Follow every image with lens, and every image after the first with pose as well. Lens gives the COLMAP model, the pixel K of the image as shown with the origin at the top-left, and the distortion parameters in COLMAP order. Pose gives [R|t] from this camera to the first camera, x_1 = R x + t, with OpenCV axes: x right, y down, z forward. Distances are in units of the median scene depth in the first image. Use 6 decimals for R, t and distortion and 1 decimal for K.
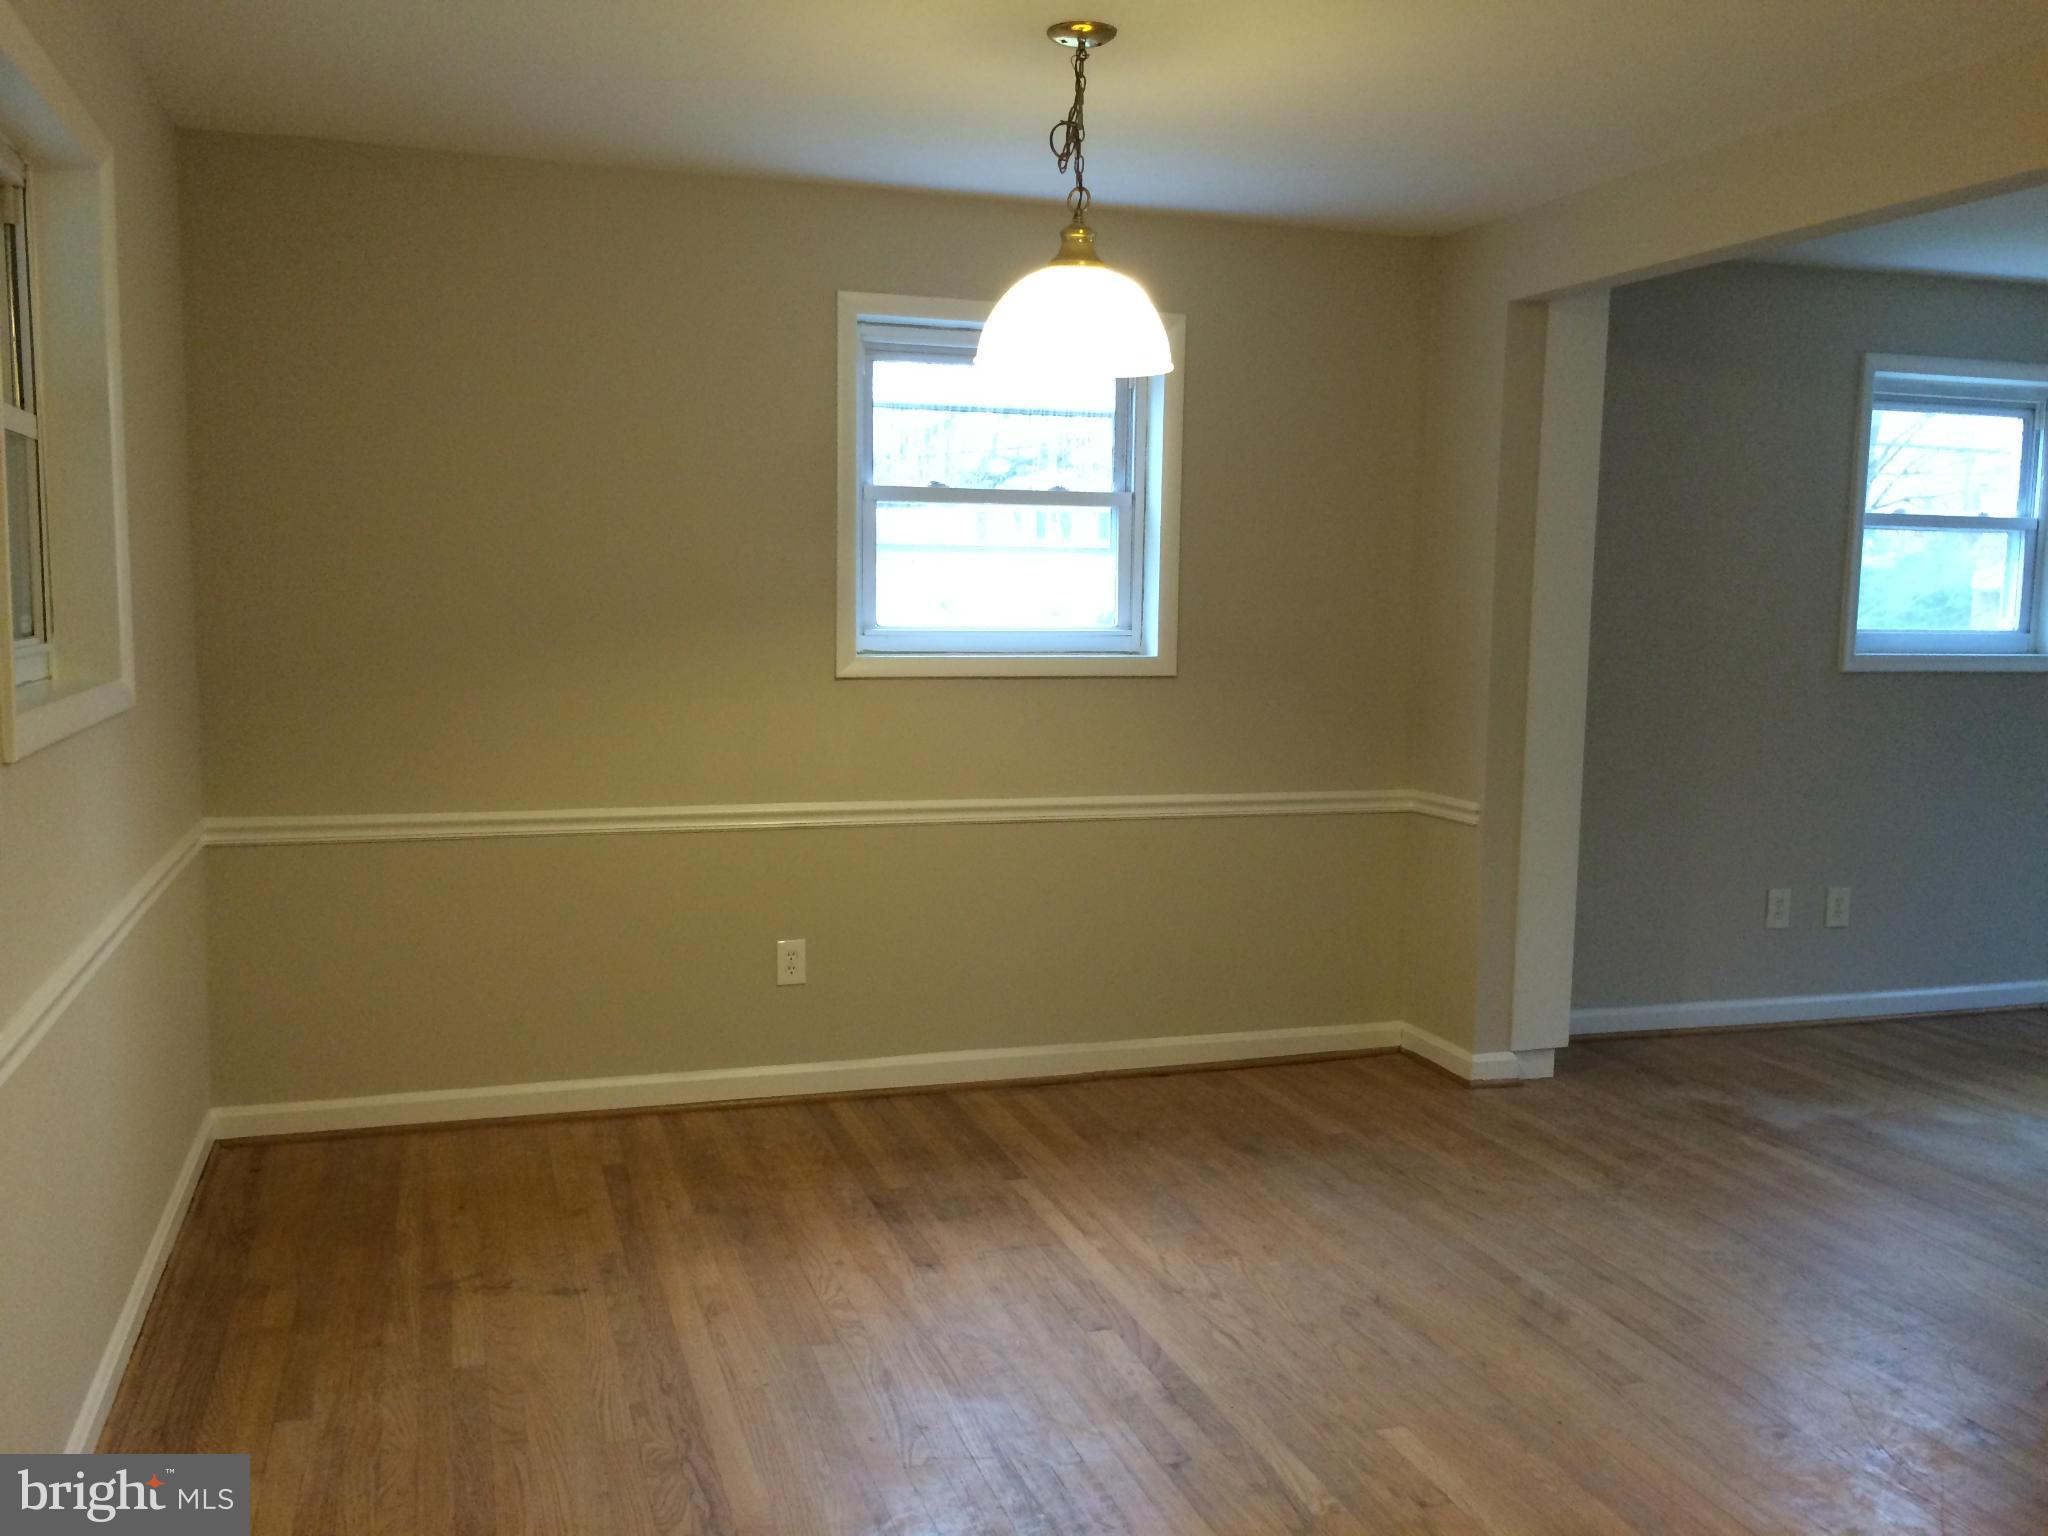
lens RADIAL K [[1770.8, 0, 1005.3], [0, 1770.8, 736.6], [0, 0, 1]] dist [0.083271, -0.097932]
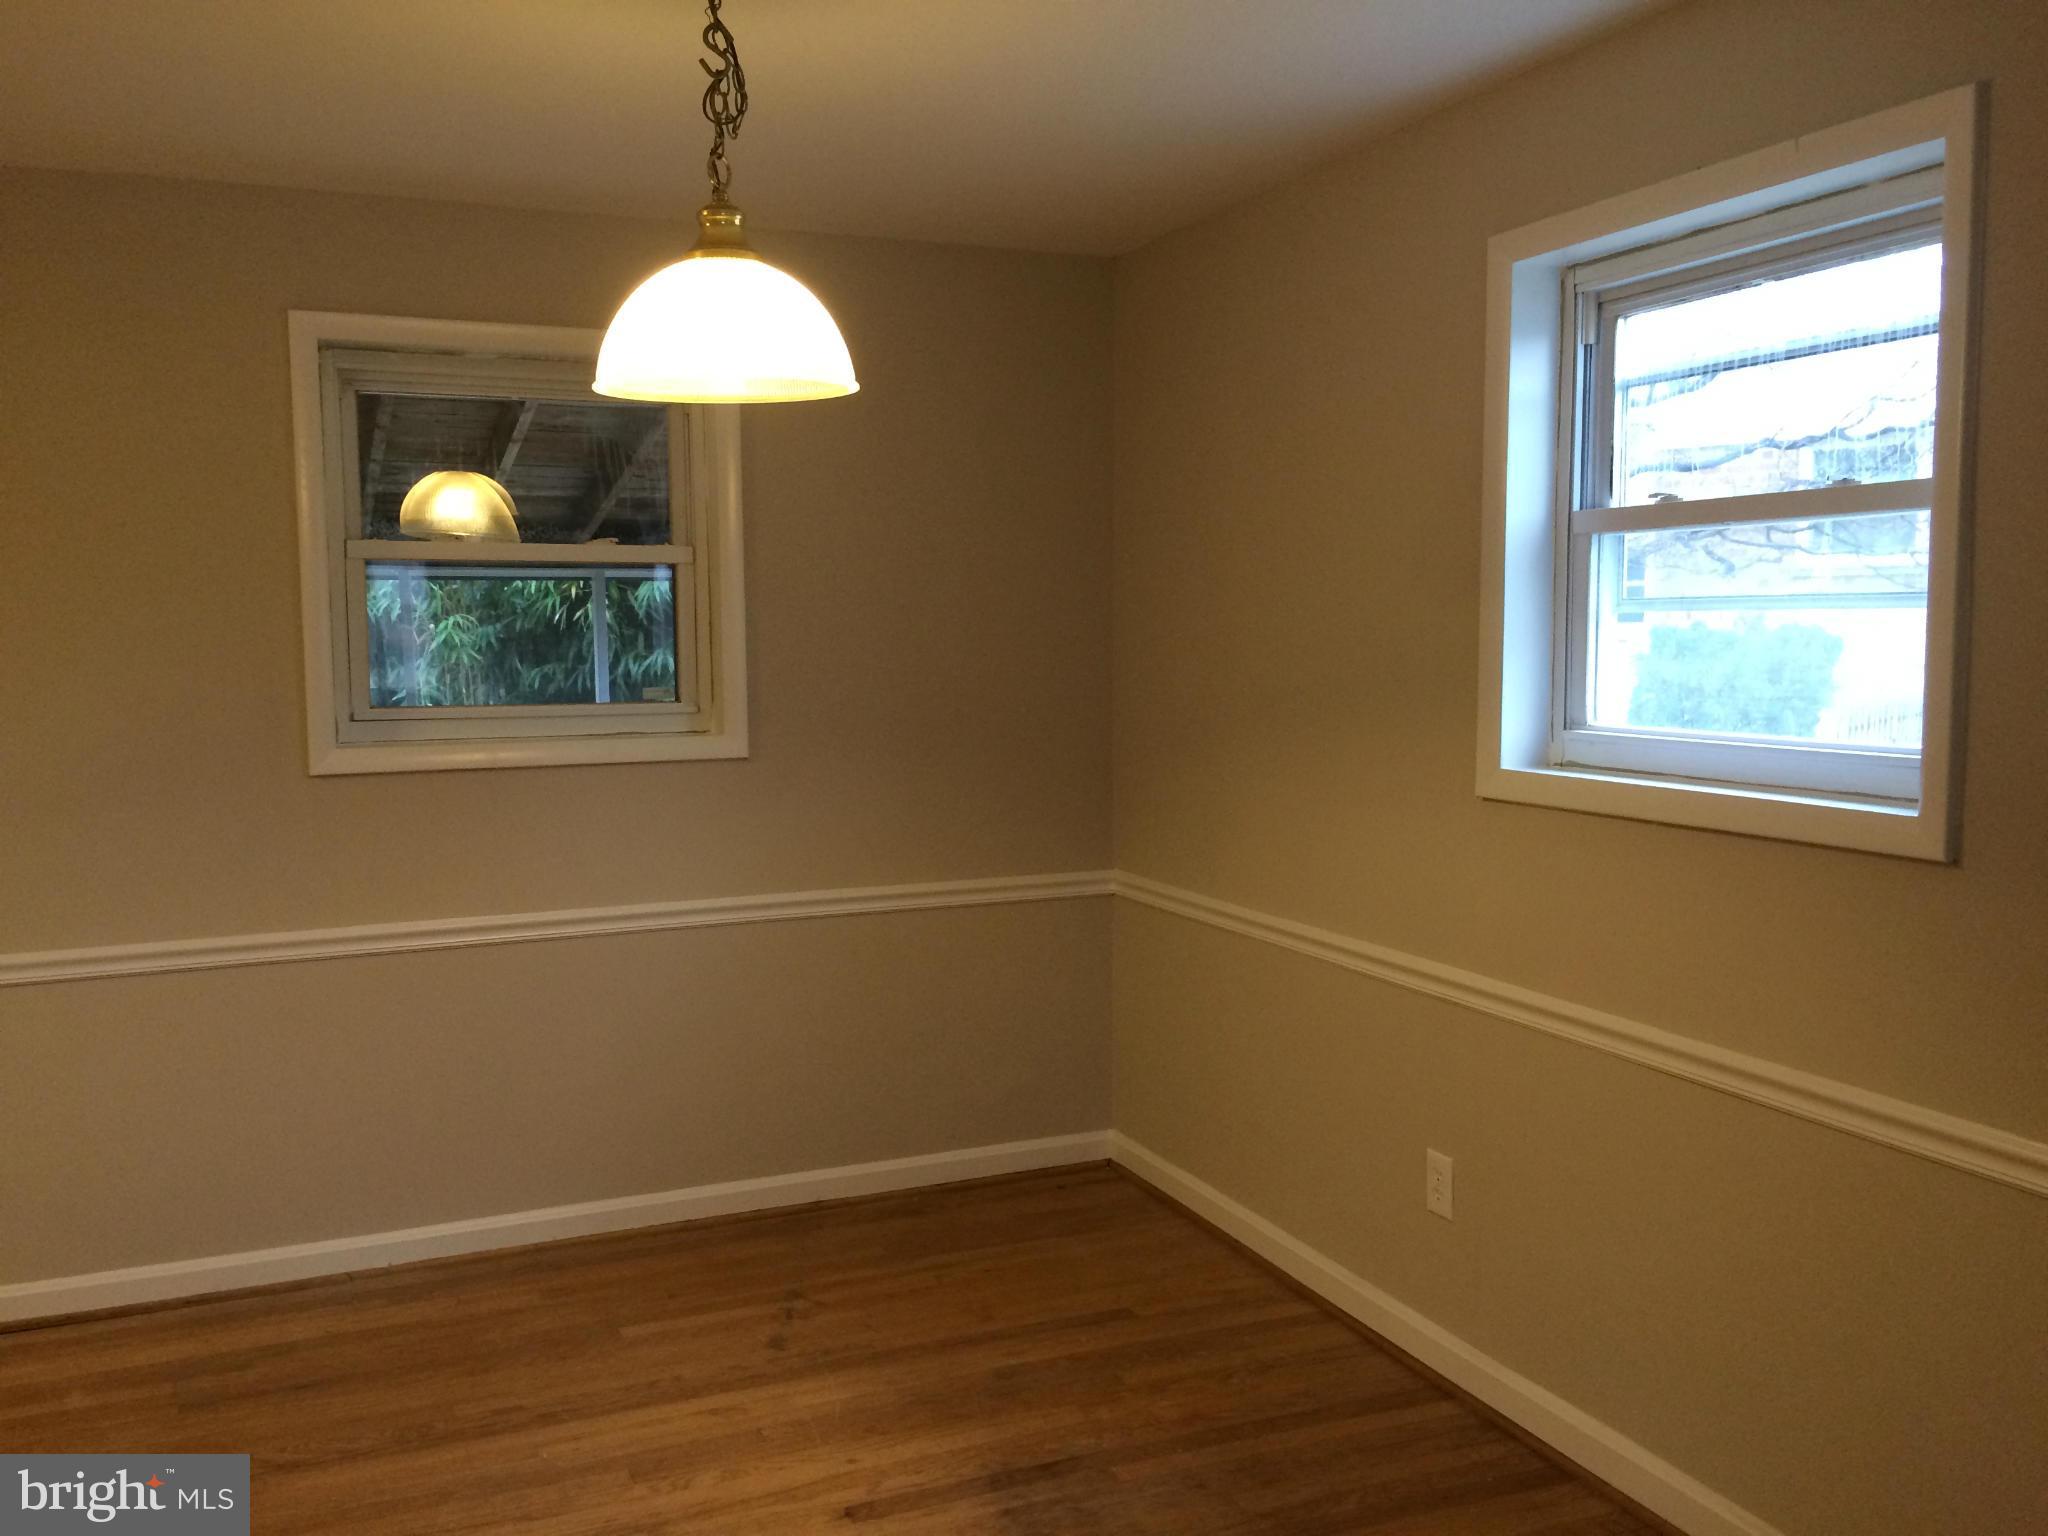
lens RADIAL K [[1770.8, 0, 1005.3], [0, 1770.8, 736.6], [0, 0, 1]] dist [0.083271, -0.097932]
pose [[0.091370, 0.057534, -0.994154, 0.660963], [-0.079988, 0.995528, 0.050262, -0.087231], [0.992599, 0.074928, 0.095563, 0.856498]]
